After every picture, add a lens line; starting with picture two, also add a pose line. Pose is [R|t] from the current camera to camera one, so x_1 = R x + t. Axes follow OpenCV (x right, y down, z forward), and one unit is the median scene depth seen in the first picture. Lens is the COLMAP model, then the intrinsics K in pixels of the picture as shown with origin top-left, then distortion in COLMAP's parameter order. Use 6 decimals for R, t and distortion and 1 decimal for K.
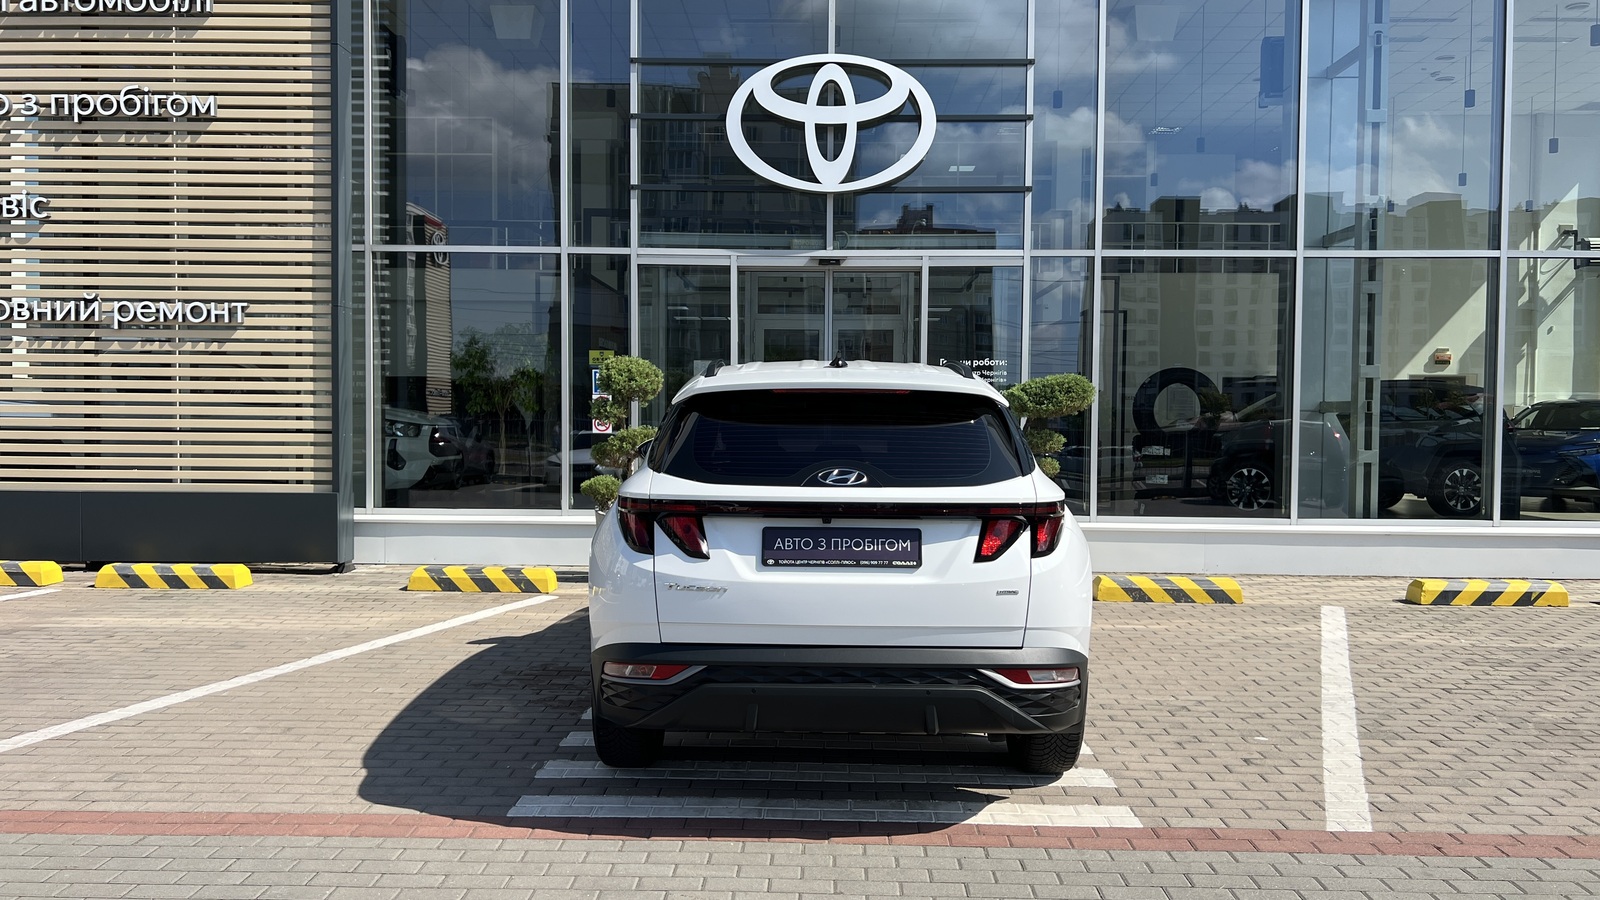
lens RADIAL K [[1213.9, 0, 804.6], [0, 1213.9, 458.2], [0, 0, 1]] dist [0.049825, -0.058384]
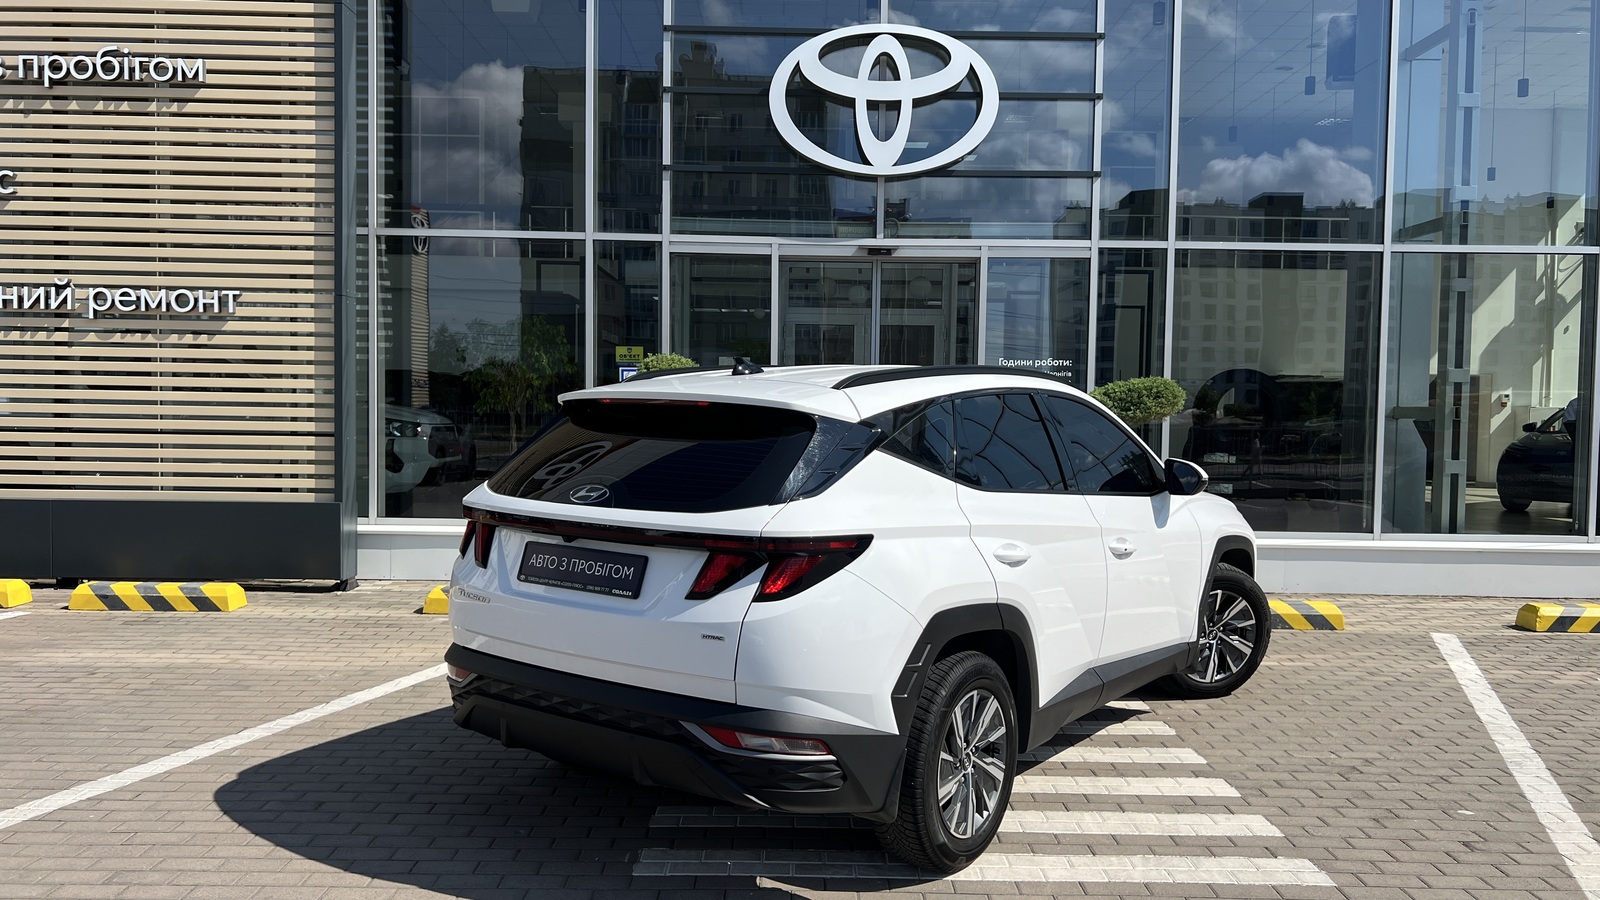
lens RADIAL K [[1213.9, 0, 805.5], [0, 1213.9, 460.9], [0, 0, 1]] dist [0.049825, -0.058384]
pose [[0.999600, 0.005338, 0.027788, -0.064244], [-0.005588, 0.999945, 0.008909, -0.012321], [-0.027738, -0.009061, 0.999574, 0.088693]]
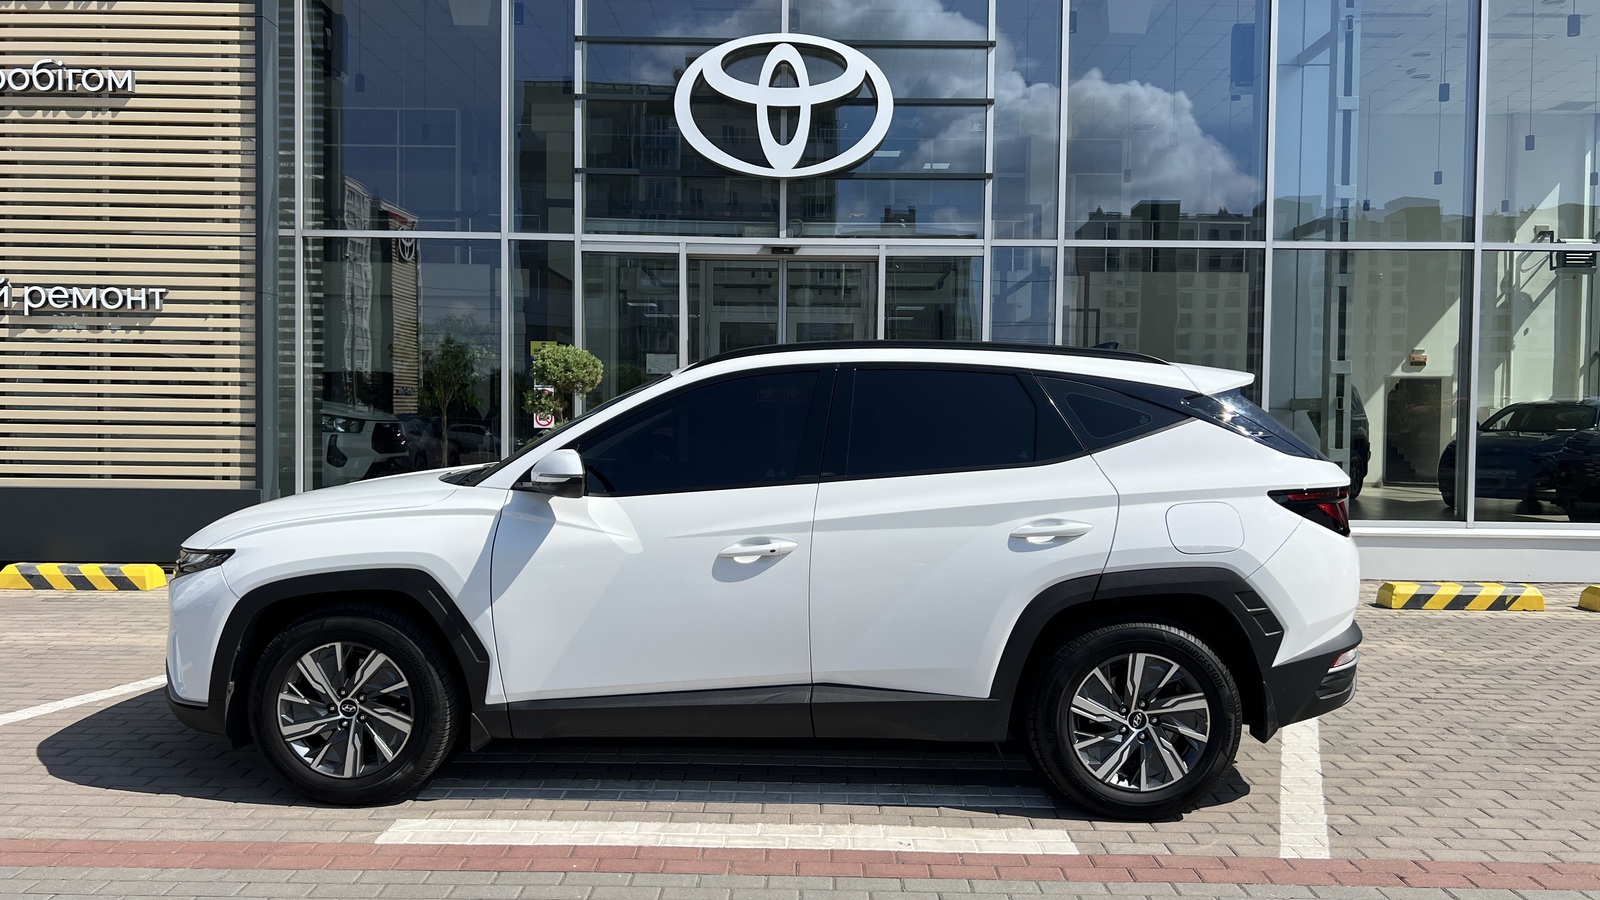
lens RADIAL K [[1213.9, 0, 806.1], [0, 1213.9, 456.6], [0, 0, 1]] dist [0.049825, -0.058384]
pose [[0.999875, 0.003385, 0.015421, 0.026652], [-0.003334, 0.999989, -0.003335, 0.004816], [-0.015432, 0.003283, 0.999876, 0.043099]]
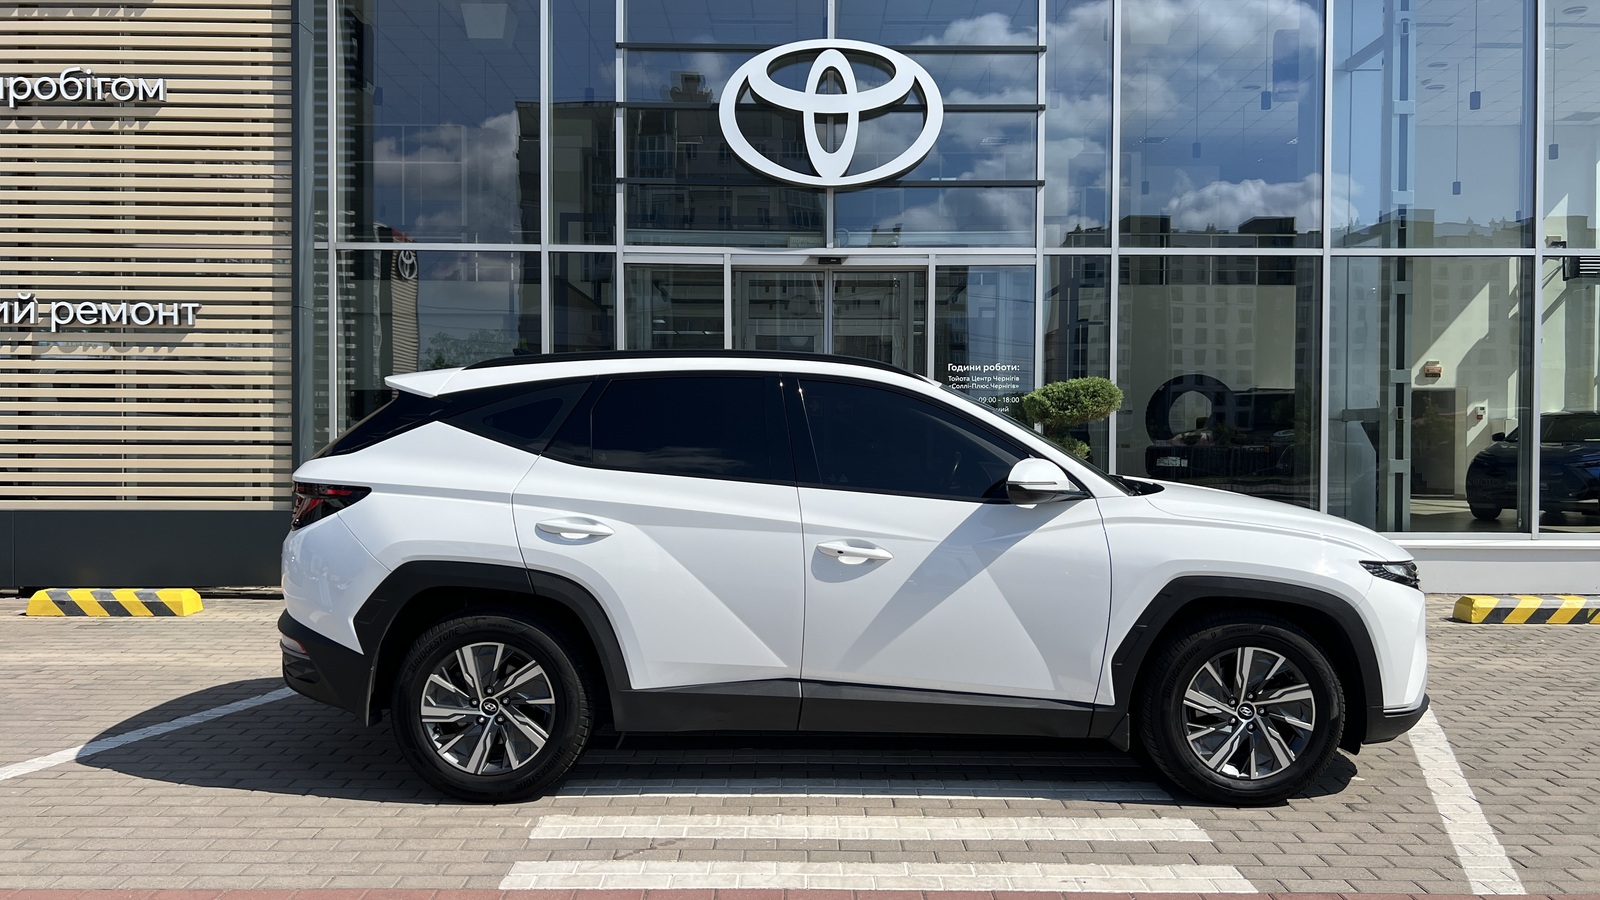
lens RADIAL K [[1213.9, 0, 805.3], [0, 1213.9, 458.3], [0, 0, 1]] dist [0.049825, -0.058384]
pose [[0.999638, -0.004276, 0.026561, -0.025484], [0.004720, 0.999850, -0.016688, 0.006696], [-0.026486, 0.016808, 0.999508, 0.071650]]
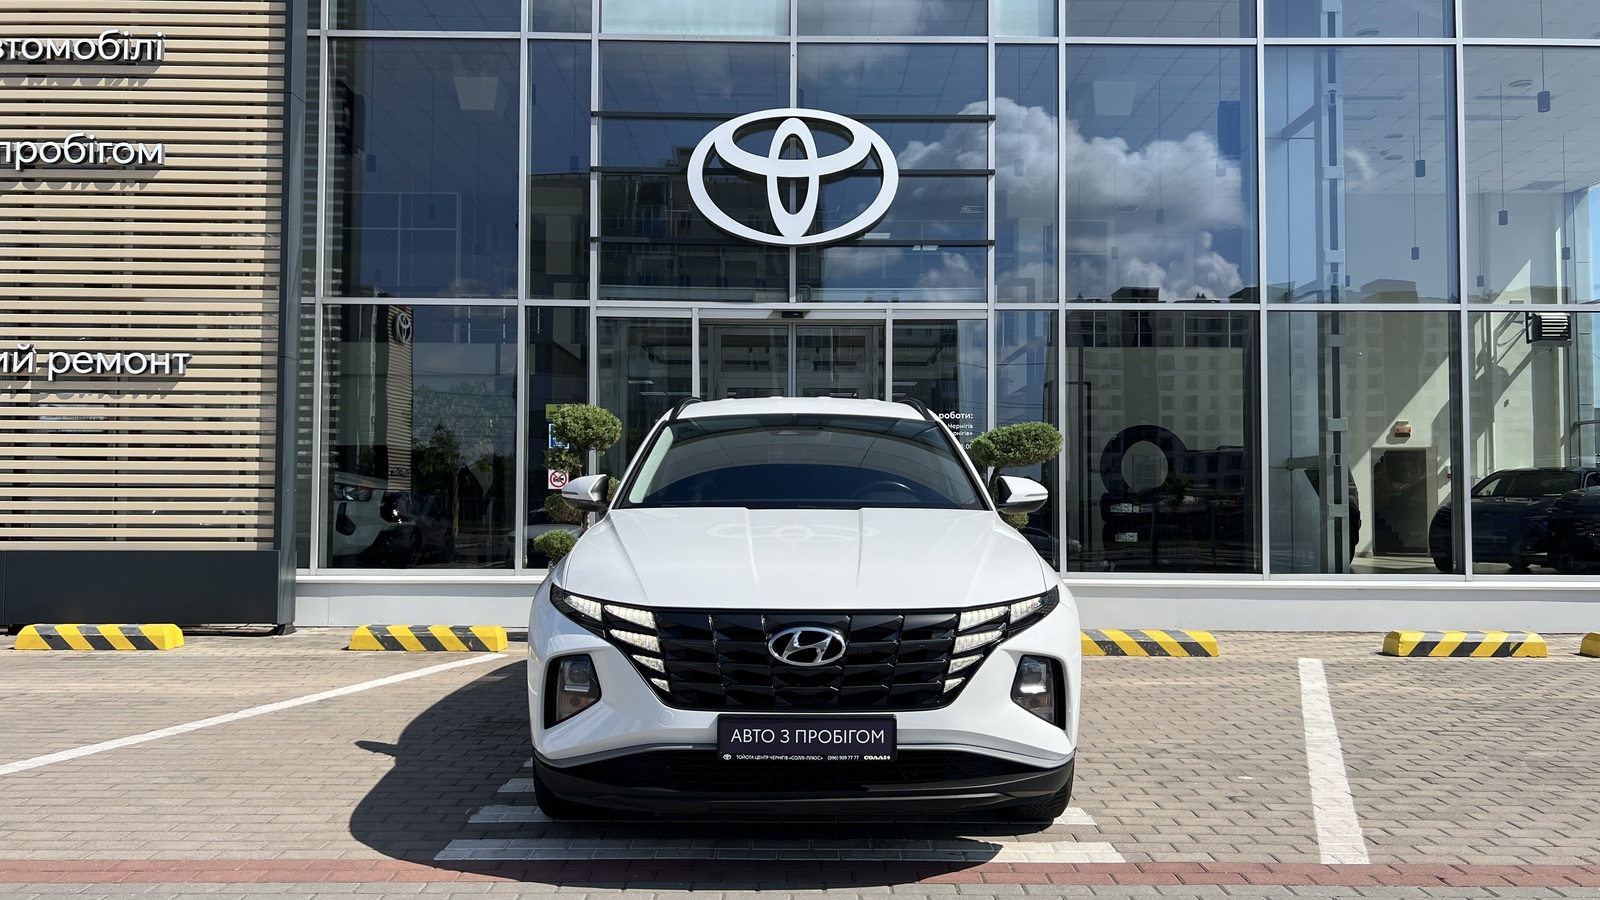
lens RADIAL K [[1213.9, 0, 809.1], [0, 1213.9, 457.0], [0, 0, 1]] dist [0.049825, -0.058384]
pose [[0.999542, -0.002780, 0.030142, 0.004306], [0.004986, 0.997294, -0.073351, 0.027900], [-0.029857, 0.073467, 0.996851, 0.027168]]
